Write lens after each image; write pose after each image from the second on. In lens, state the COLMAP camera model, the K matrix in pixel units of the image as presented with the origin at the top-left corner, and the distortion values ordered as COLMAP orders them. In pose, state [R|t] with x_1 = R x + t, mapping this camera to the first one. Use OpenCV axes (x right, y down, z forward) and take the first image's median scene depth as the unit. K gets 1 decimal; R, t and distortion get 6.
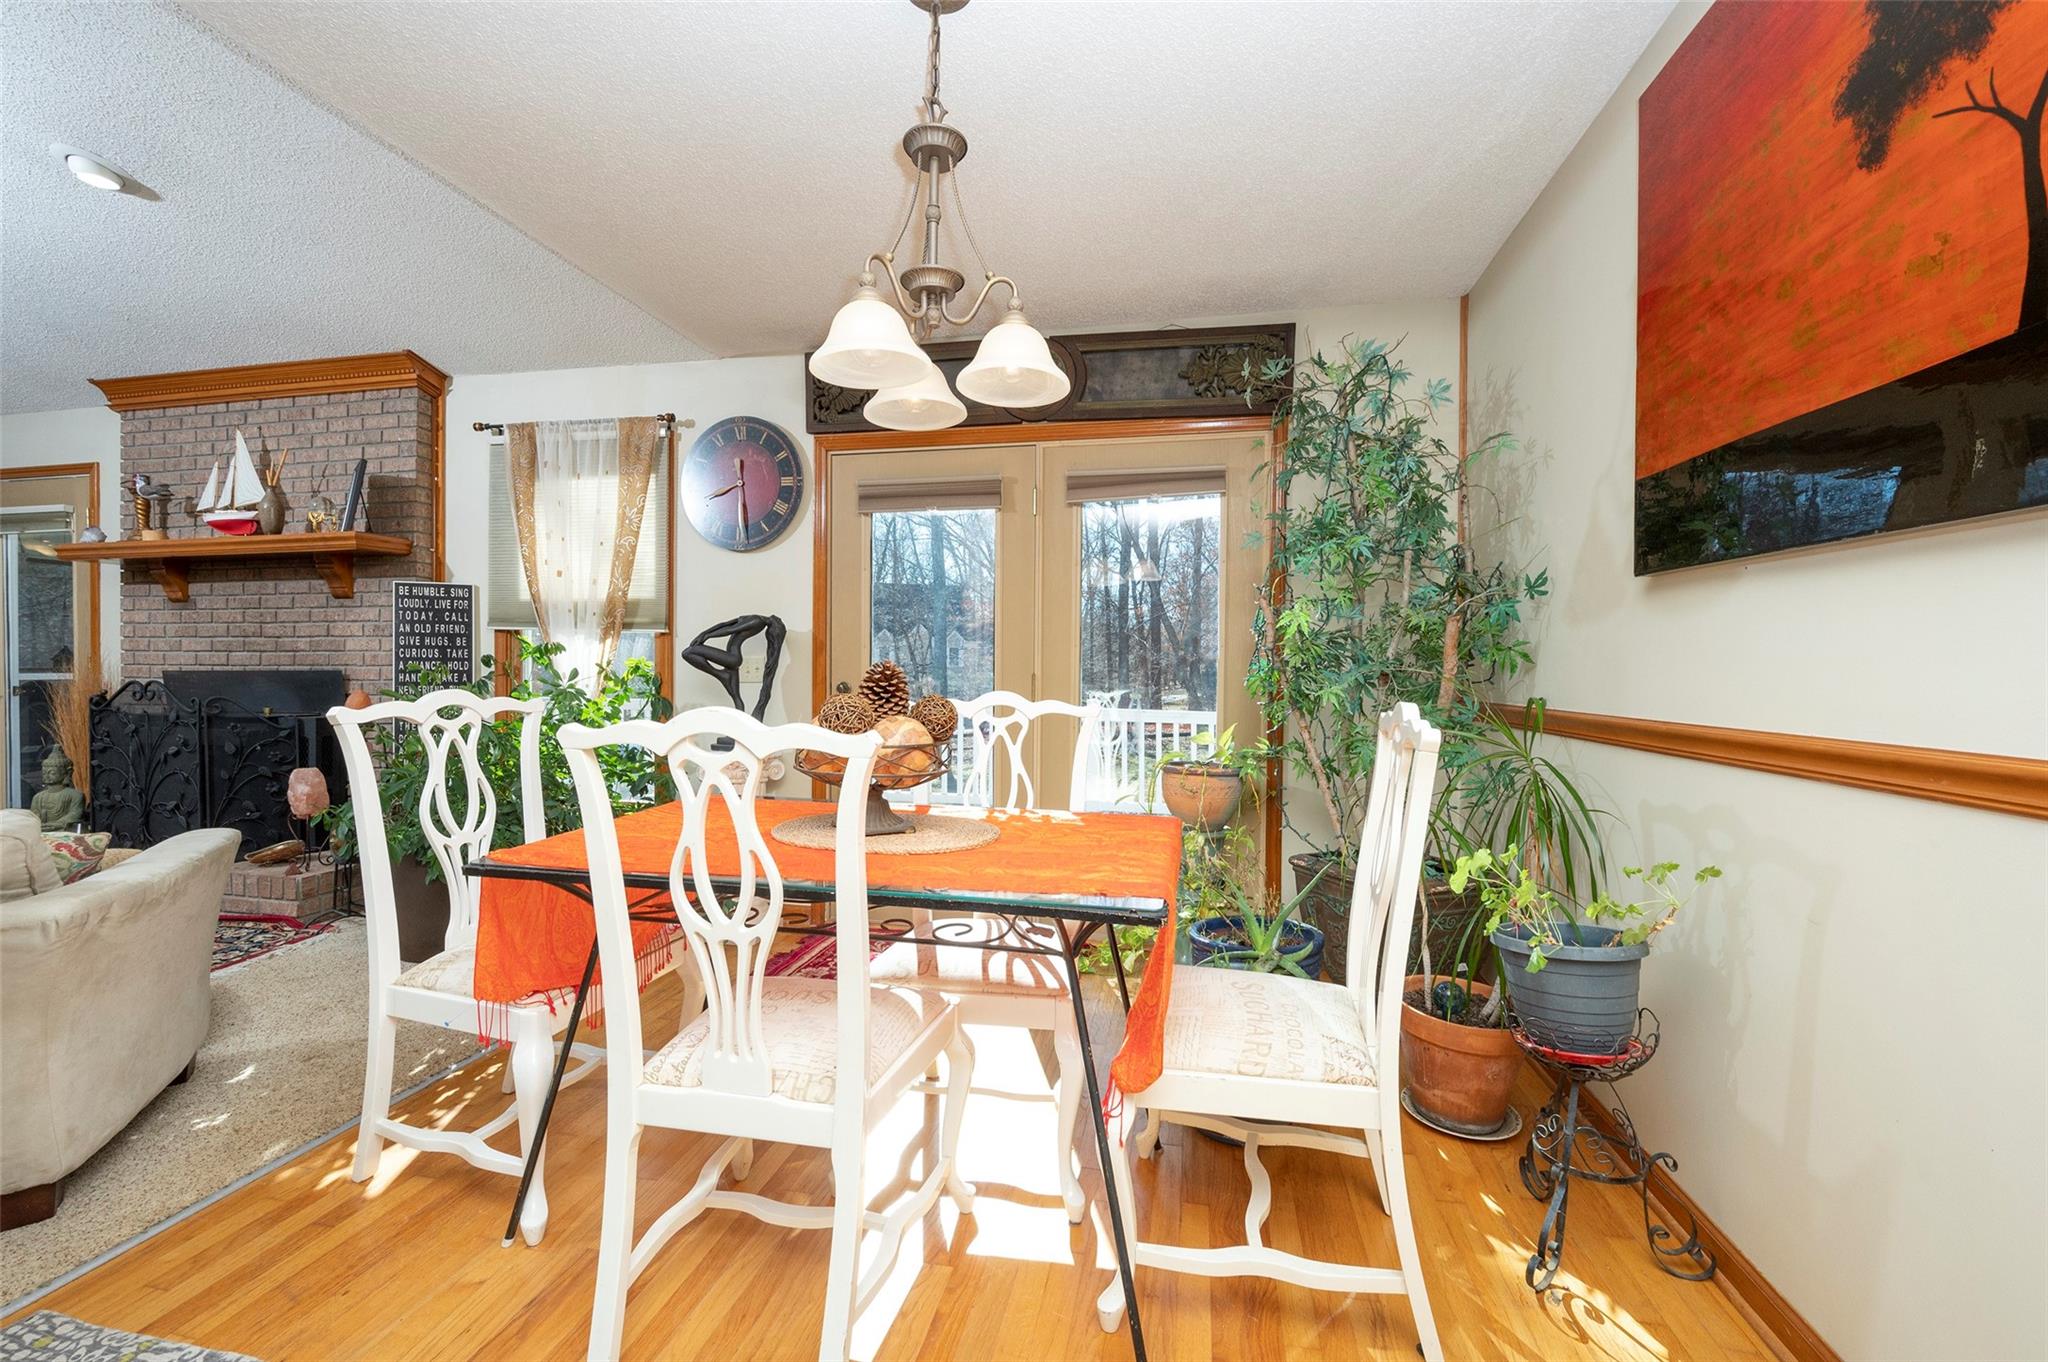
lens RADIAL K [[822.7, 0, 1048.6], [0, 822.7, 676.7], [0, 0, 1]] dist [0.001176, -0.000276]
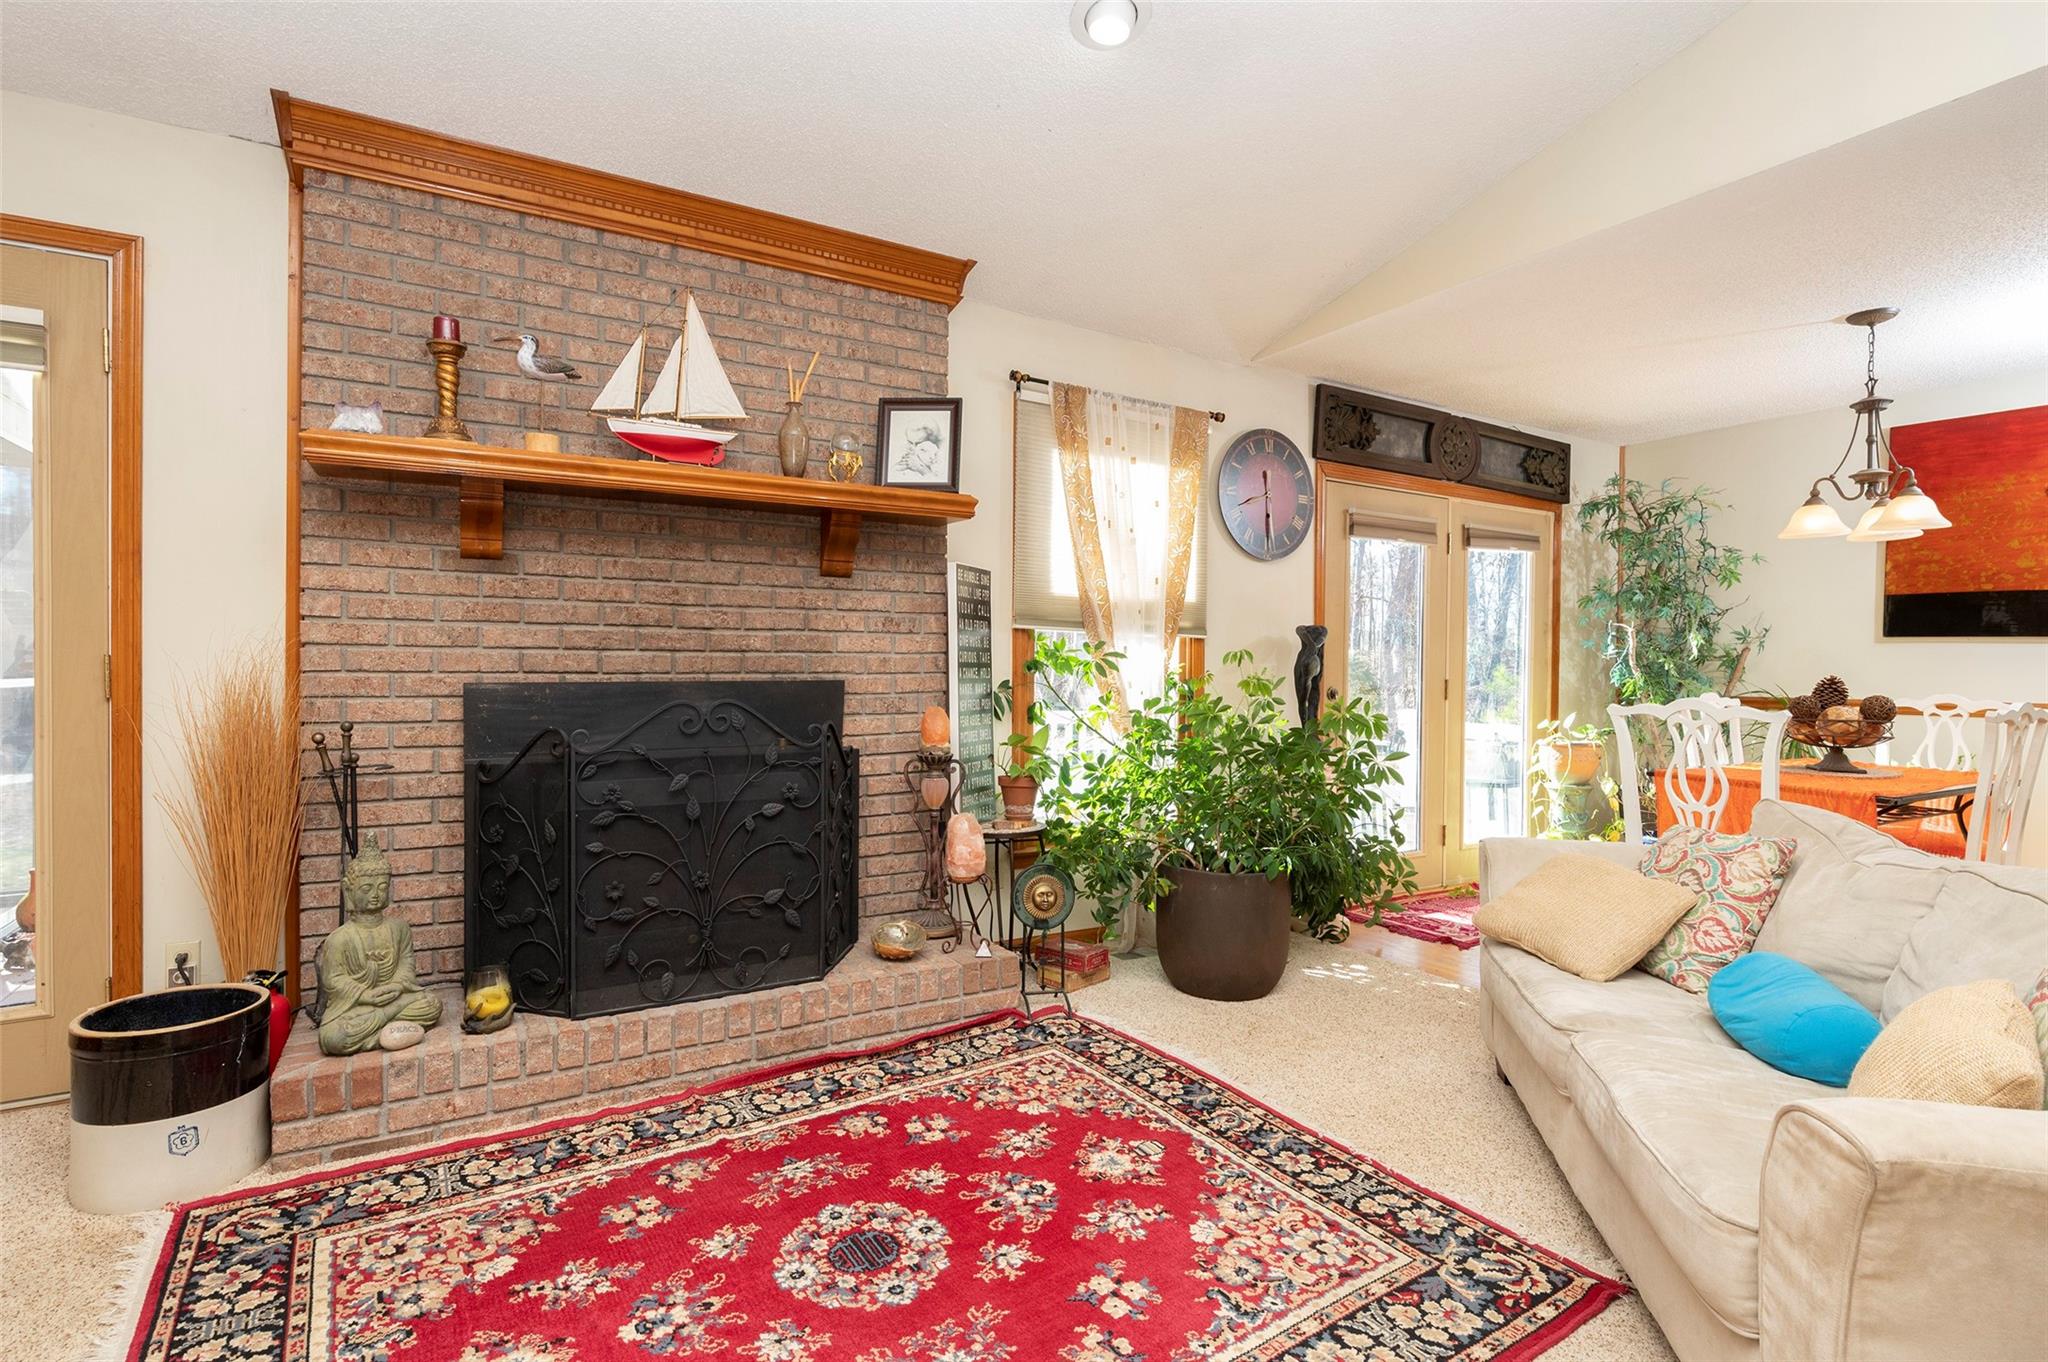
lens RADIAL K [[993.7, 0, 1019.0], [0, 993.7, 671.1], [0, 0, 1]] dist [-0.003449, -0.000367]
pose [[0.730020, -0.001858, 0.683424, -1.464875], [0.003914, 0.999991, -0.001461, -0.015209], [-0.683415, 0.003742, 0.730021, 0.316087]]
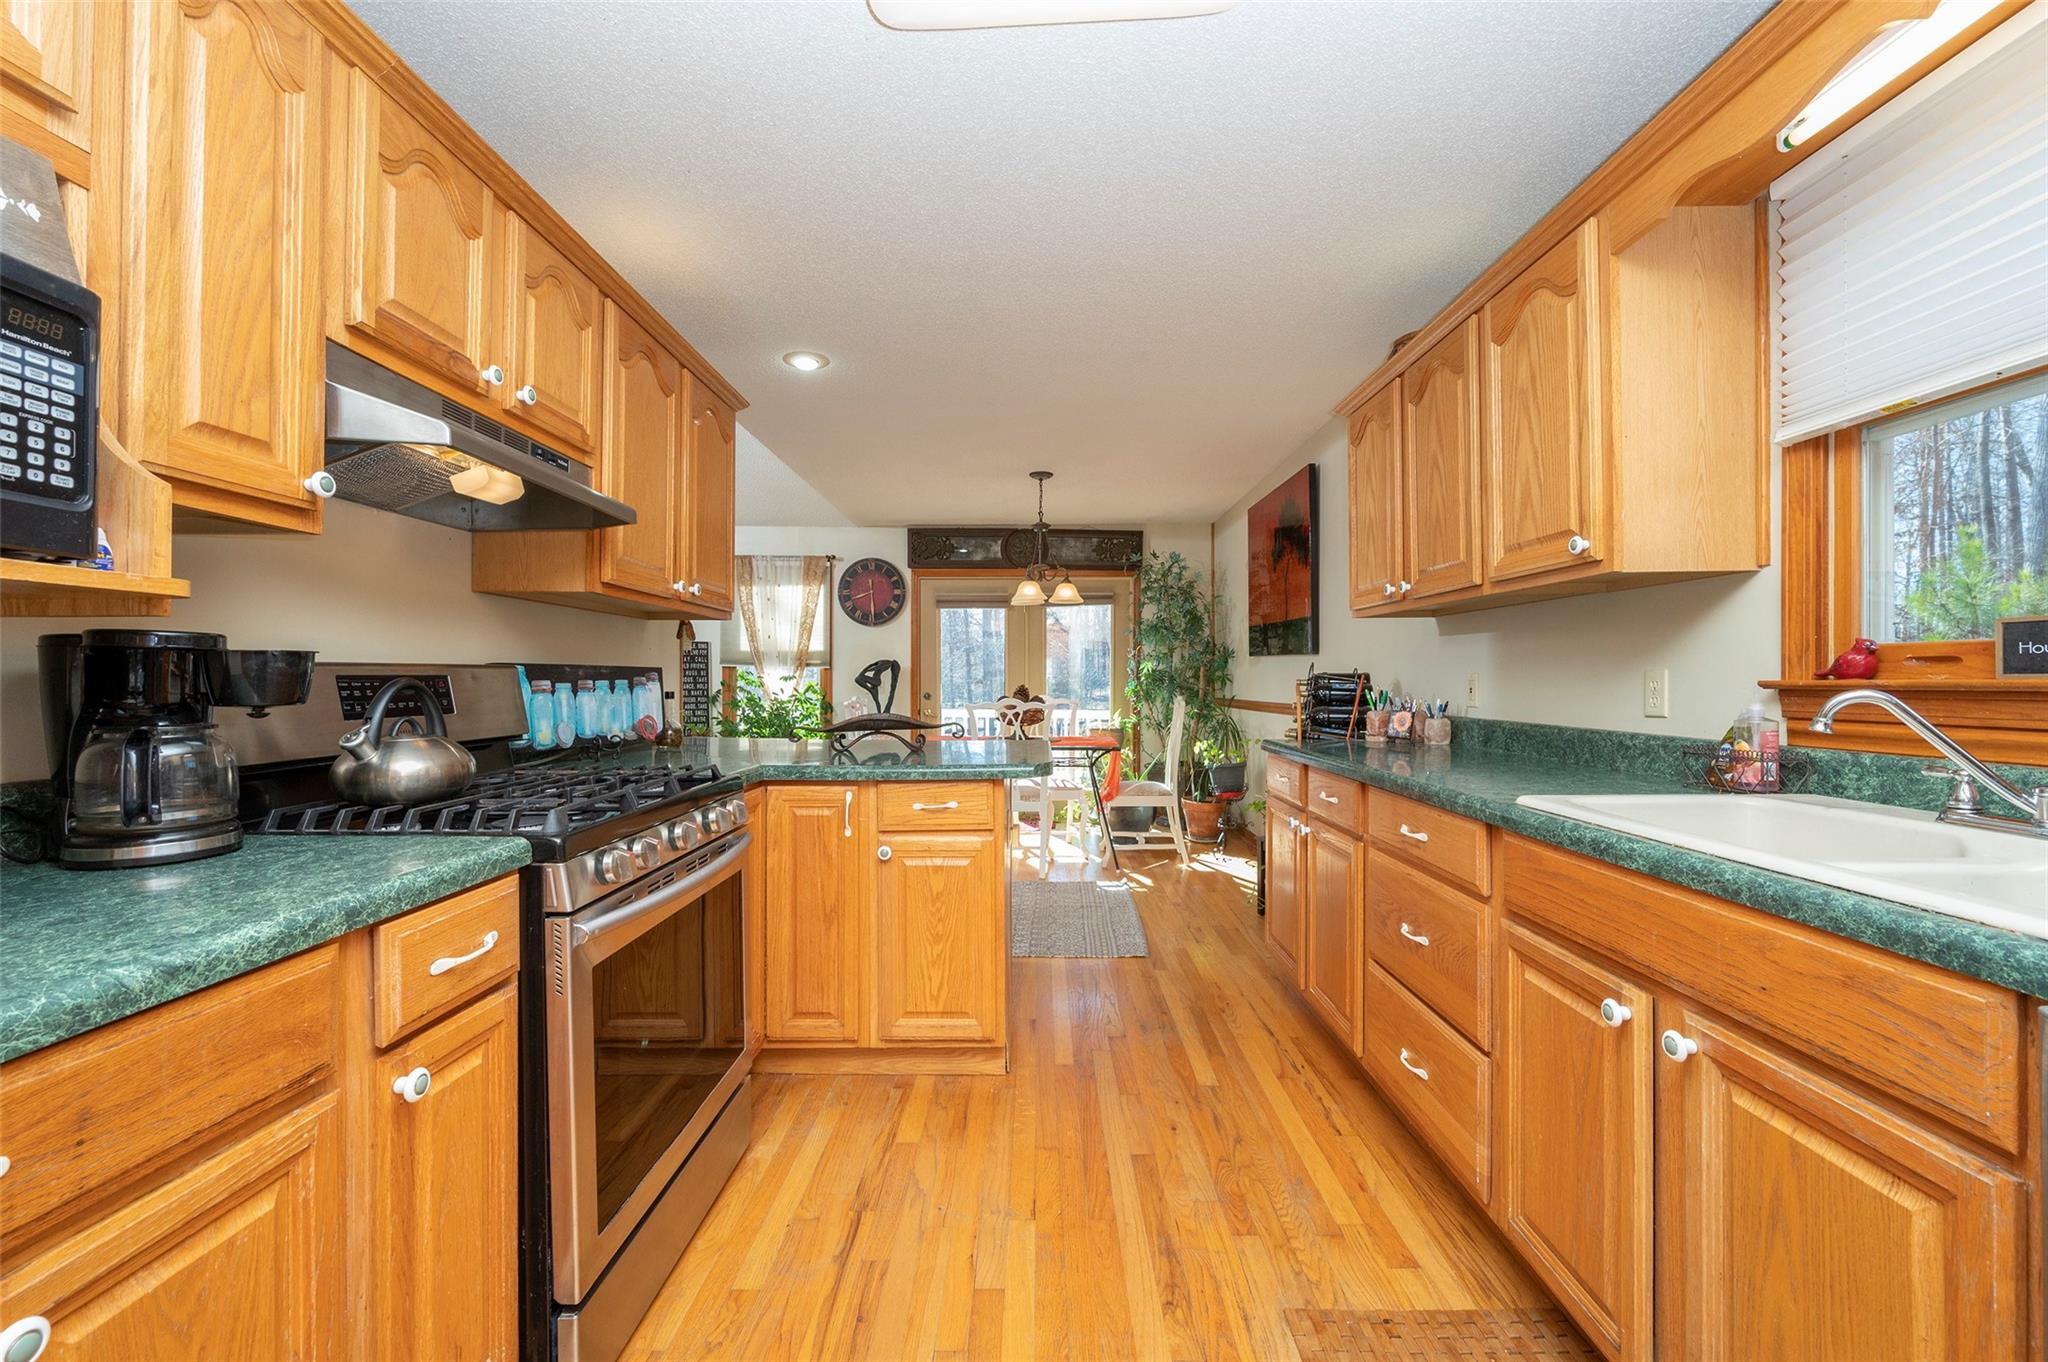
lens RADIAL K [[822.7, 0, 1048.6], [0, 822.7, 676.7], [0, 0, 1]] dist [0.001176, -0.000276]
pose [[0.983534, -0.006384, 0.180612, -0.318876], [0.009421, 0.999828, -0.015963, 0.001887], [-0.180479, 0.017402, 0.983425, -1.012847]]
